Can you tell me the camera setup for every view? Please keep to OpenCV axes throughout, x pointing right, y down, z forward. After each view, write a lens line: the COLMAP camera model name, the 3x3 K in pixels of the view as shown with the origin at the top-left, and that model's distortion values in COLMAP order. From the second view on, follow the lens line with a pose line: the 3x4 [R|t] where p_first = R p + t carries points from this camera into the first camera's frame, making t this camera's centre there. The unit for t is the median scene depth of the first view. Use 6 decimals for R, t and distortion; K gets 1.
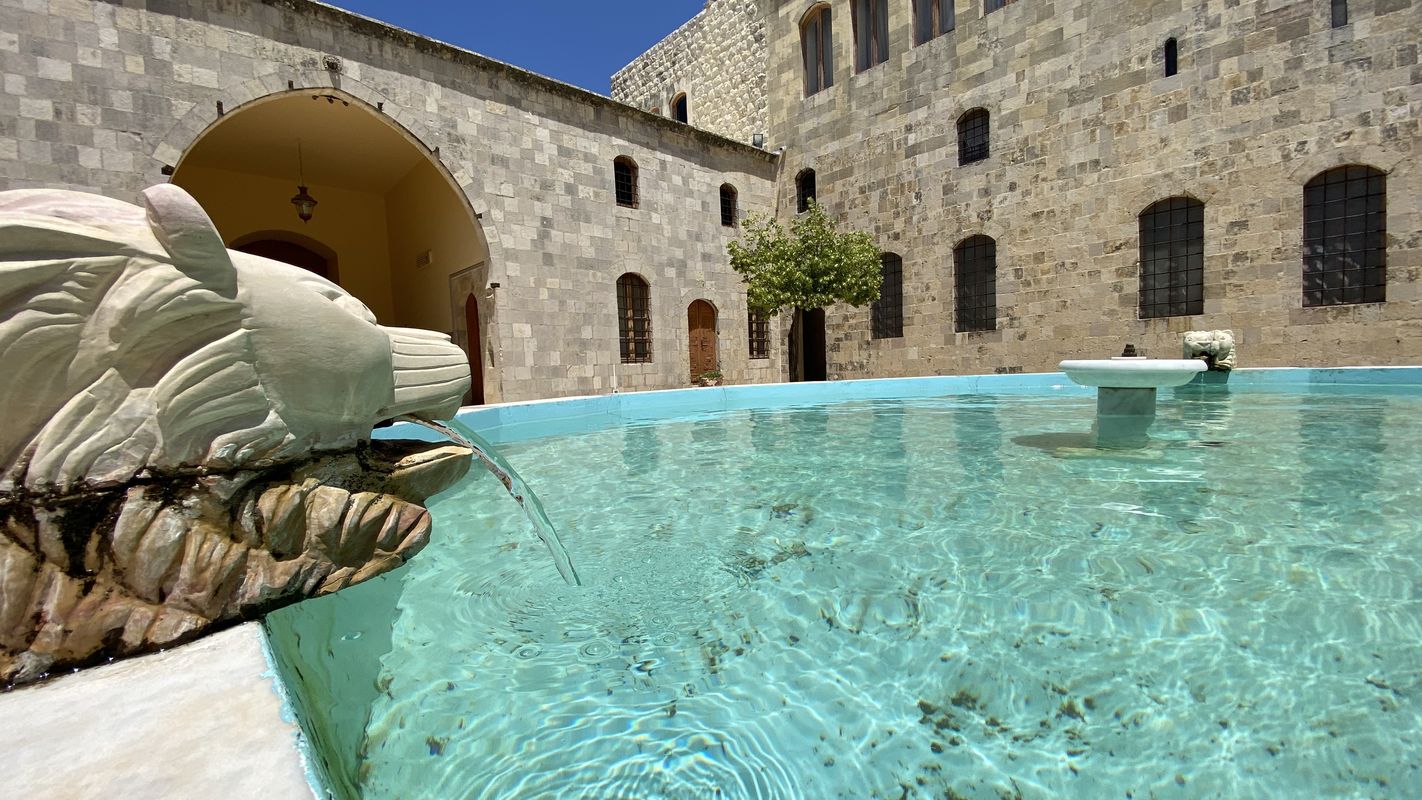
lens RADIAL K [[571.8, 0, 713.2], [0, 571.8, 395.2], [0, 0, 1]] dist [0.012179, -0.015792]
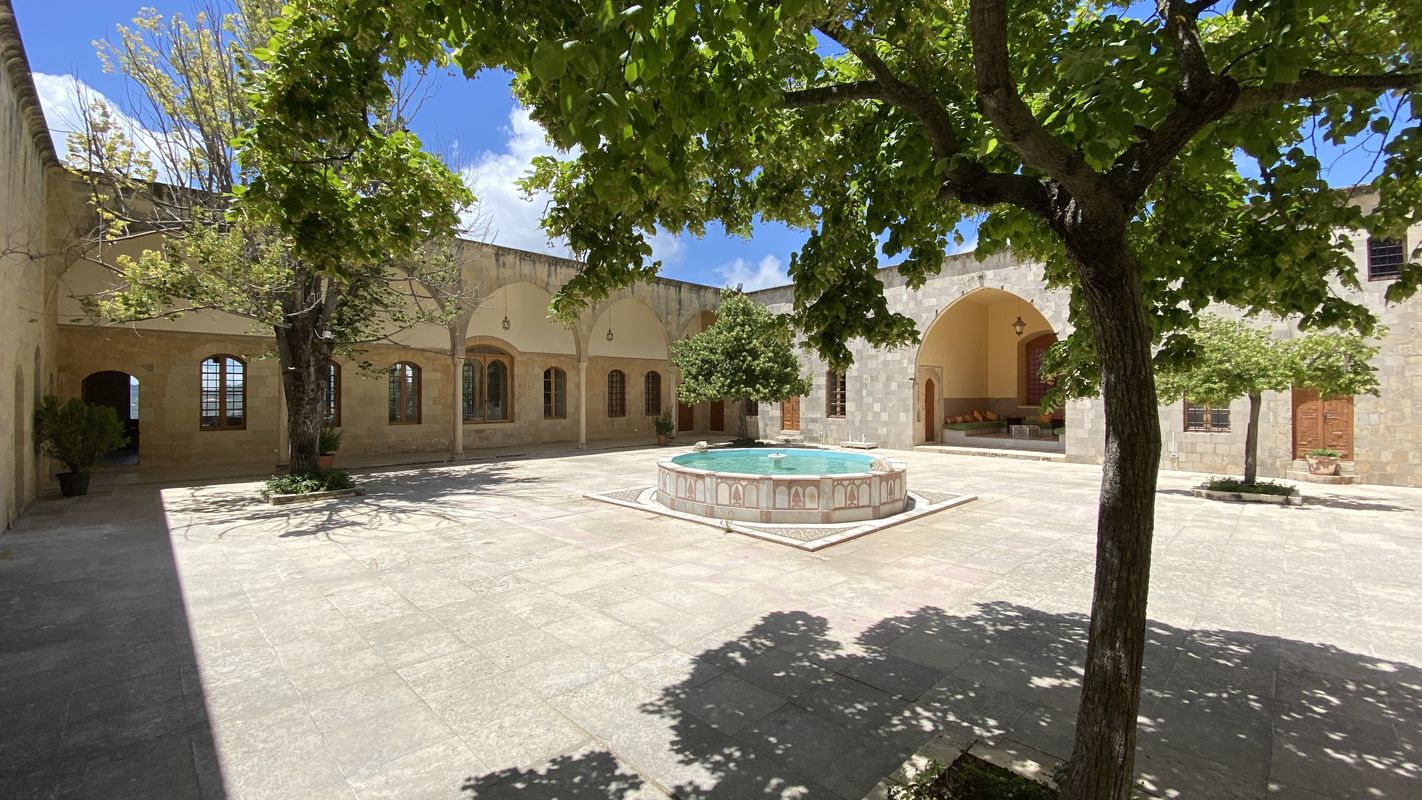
lens RADIAL K [[573.5, 0, 713.6], [0, 573.5, 396.1], [0, 0, 1]] dist [0.009789, -0.015738]
pose [[0.057906, 0.039787, -0.997529, 1.038810], [-0.058731, 0.997611, 0.036381, -0.124601], [0.996593, 0.056480, 0.060104, -0.047531]]
